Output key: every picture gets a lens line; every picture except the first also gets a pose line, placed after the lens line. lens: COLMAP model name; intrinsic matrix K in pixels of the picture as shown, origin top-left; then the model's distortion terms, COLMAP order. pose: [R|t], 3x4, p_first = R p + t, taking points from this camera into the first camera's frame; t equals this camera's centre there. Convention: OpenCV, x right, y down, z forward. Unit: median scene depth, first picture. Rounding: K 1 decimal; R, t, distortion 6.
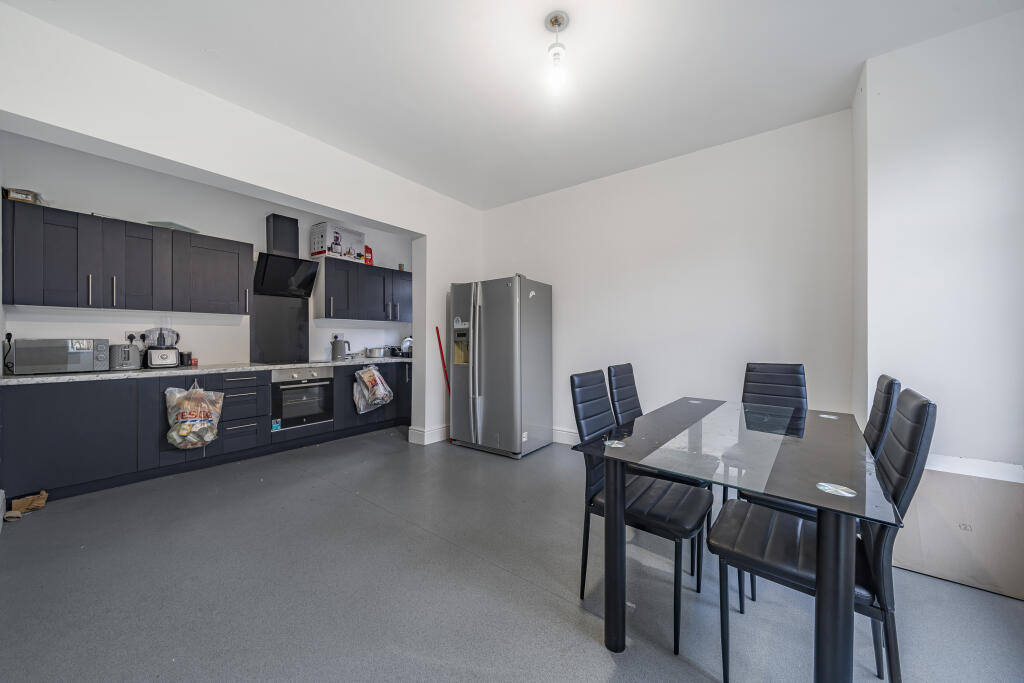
lens RADIAL K [[354.2, 0, 510.4], [0, 354.2, 339.9], [0, 0, 1]] dist [-0.000772, 0.000096]
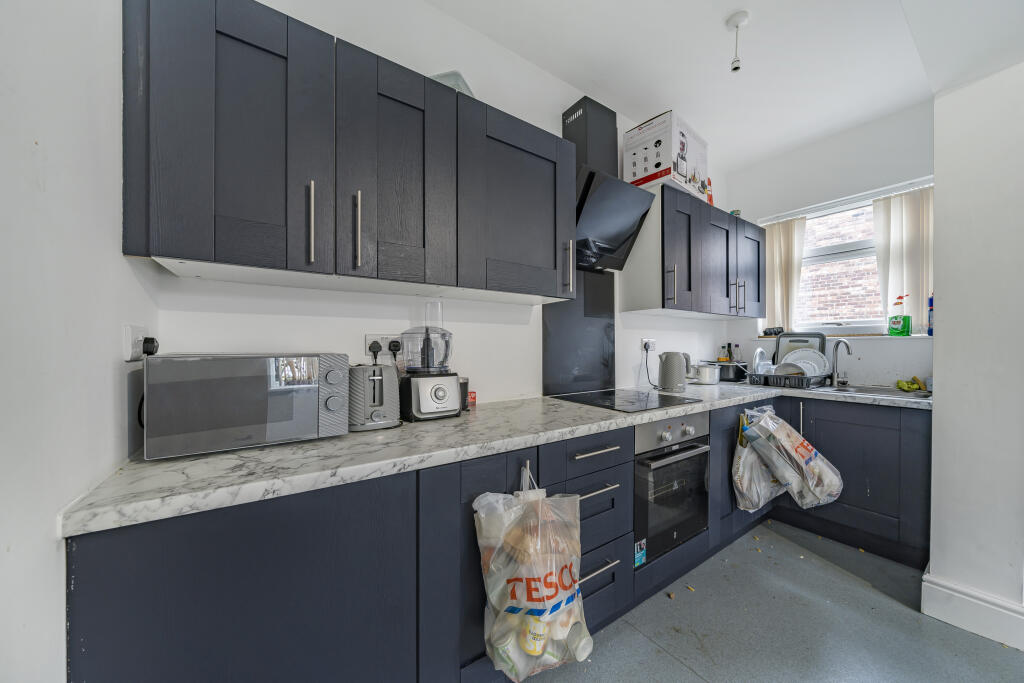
lens RADIAL K [[354.2, 0, 513.8], [0, 354.2, 343.9], [0, 0, 1]] dist [-0.000772, 0.000096]
pose [[0.950770, -0.004284, -0.309868, -0.767074], [0.001520, 0.999957, -0.009159, -0.008539], [0.309894, 0.008237, 0.950735, 0.625511]]
